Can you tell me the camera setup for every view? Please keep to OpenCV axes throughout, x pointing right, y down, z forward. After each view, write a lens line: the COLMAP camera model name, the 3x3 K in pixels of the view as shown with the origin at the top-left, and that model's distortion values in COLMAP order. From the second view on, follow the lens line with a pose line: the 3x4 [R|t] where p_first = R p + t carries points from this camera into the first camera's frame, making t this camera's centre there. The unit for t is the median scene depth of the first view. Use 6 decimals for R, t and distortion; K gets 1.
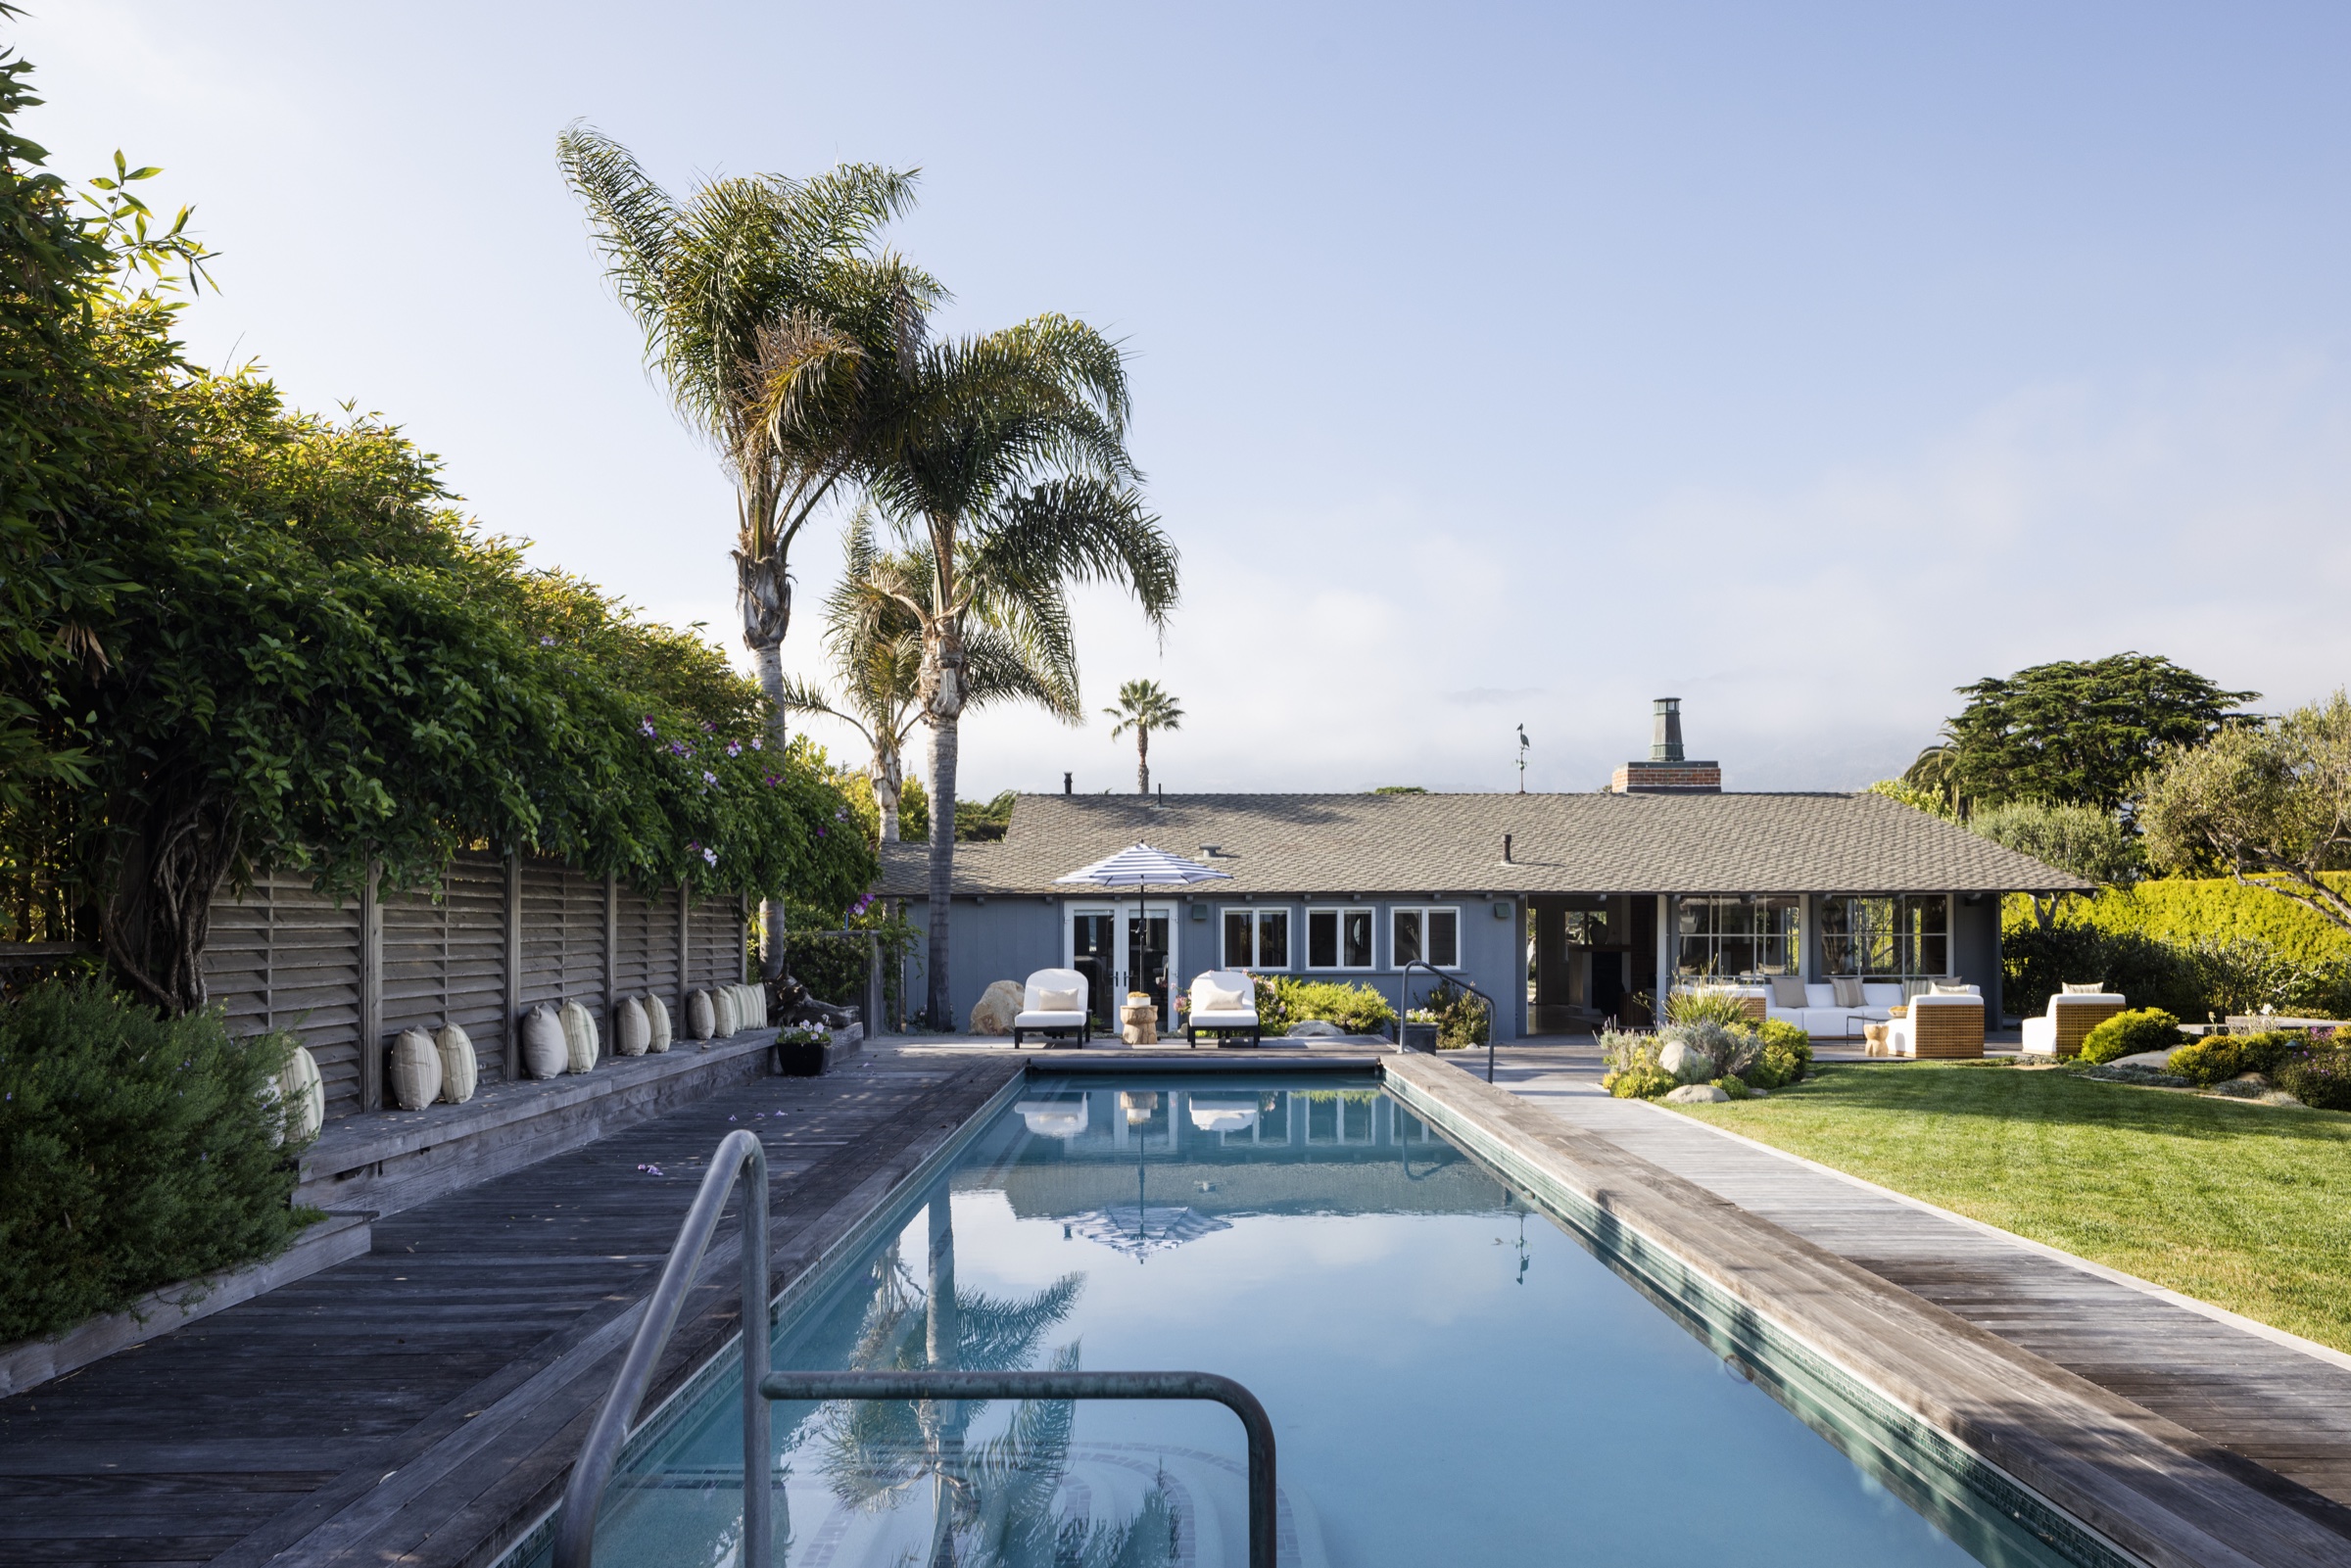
lens RADIAL K [[1680.3, 0, 1172.6], [0, 1680.3, 897.9], [0, 0, 1]] dist [-0.009546, -0.002535]
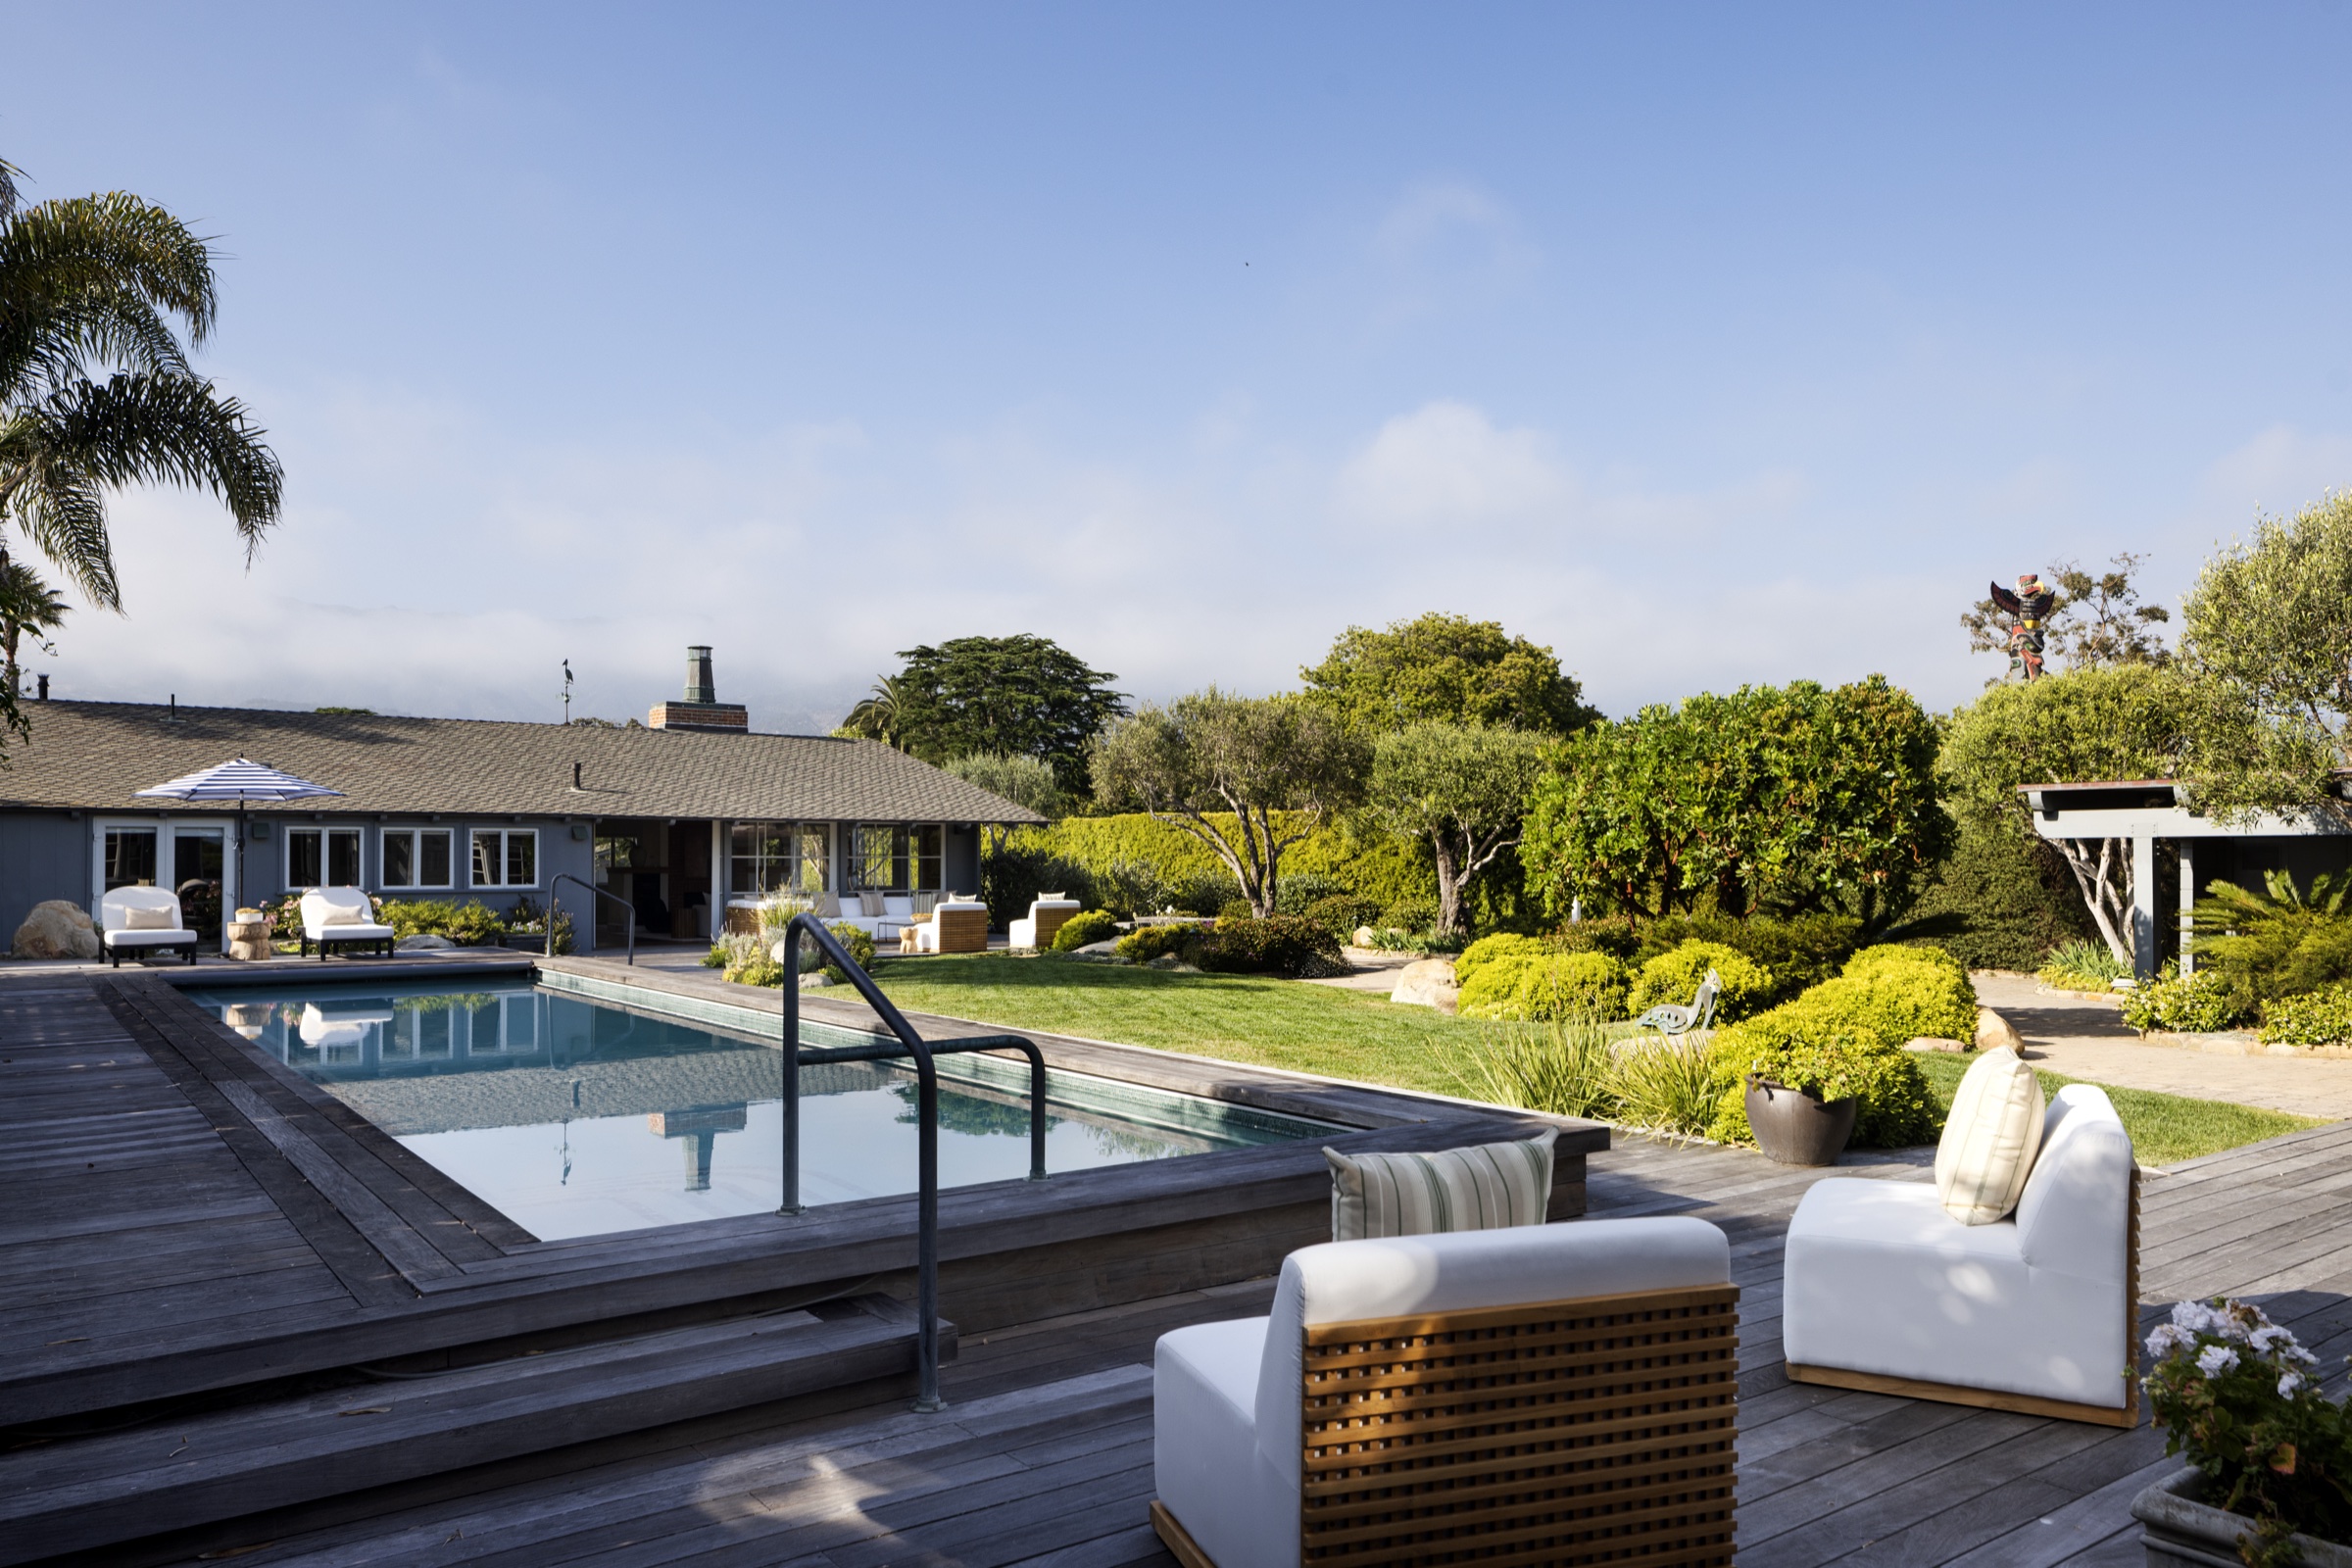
lens RADIAL K [[1647.3, 0, 1180.2], [0, 1647.3, 813.2], [0, 0, 1]] dist [-0.001906, 0.001406]
pose [[0.801807, 0.019954, 0.597250, -0.127525], [-0.012818, 0.999787, -0.016194, 0.006983], [-0.597446, 0.005329, 0.801891, -0.083880]]
